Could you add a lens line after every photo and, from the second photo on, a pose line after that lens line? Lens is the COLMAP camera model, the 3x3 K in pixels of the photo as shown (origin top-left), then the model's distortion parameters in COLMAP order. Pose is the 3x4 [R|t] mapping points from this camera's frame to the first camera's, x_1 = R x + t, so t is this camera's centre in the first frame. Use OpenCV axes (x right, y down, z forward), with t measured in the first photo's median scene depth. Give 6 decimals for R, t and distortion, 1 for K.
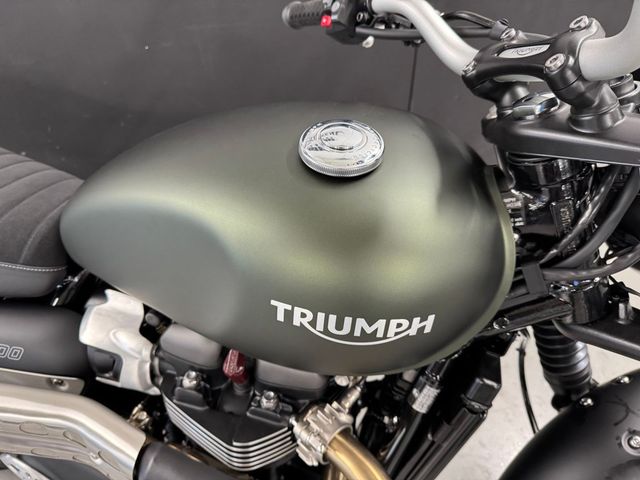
lens RADIAL K [[442.7, 0, 321.2], [0, 442.7, 223.8], [0, 0, 1]] dist [-0.010025, -0.001724]
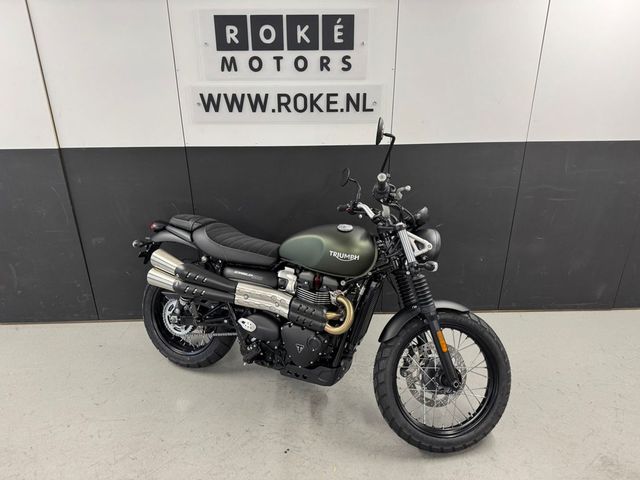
lens RADIAL K [[439.6, 0, 320.0], [0, 439.6, 240.0], [0, 0, 1]] dist [-0.003979, -0.008027]
pose [[0.989734, 0.071921, -0.123509, 0.320315], [-0.116244, 0.907847, -0.402866, 1.681346], [0.083153, 0.413087, 0.906887, -2.976278]]
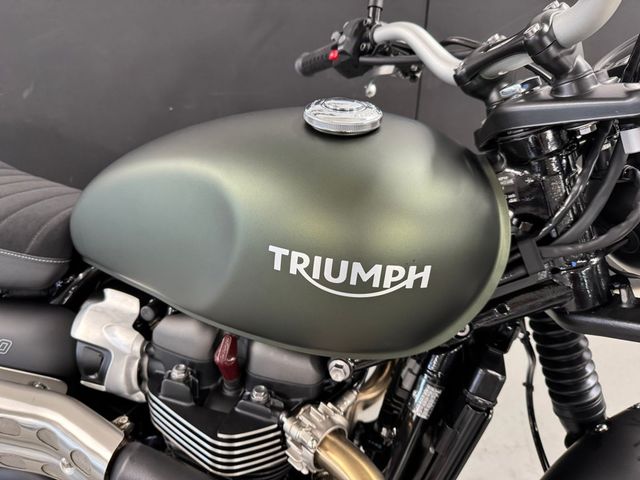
lens RADIAL K [[439.6, 0, 320.0], [0, 439.6, 240.0], [0, 0, 1]] dist [-0.003979, -0.008027]
pose [[0.999171, 0.036554, -0.017937, 0.015620], [-0.039687, 0.972782, -0.228297, 0.287307], [0.009104, 0.228820, 0.973426, 0.012280]]
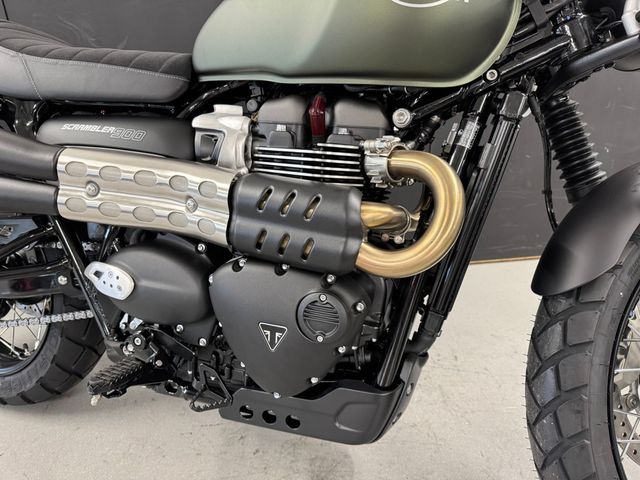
lens RADIAL K [[445.7, 0, 320.8], [0, 445.7, 260.7], [0, 0, 1]] dist [-0.001514, -0.003936]
pose [[0.998676, 0.020740, -0.047076, -0.115959], [-0.036081, 0.934687, -0.353637, 1.200875], [0.036667, 0.354867, 0.934197, -0.068209]]
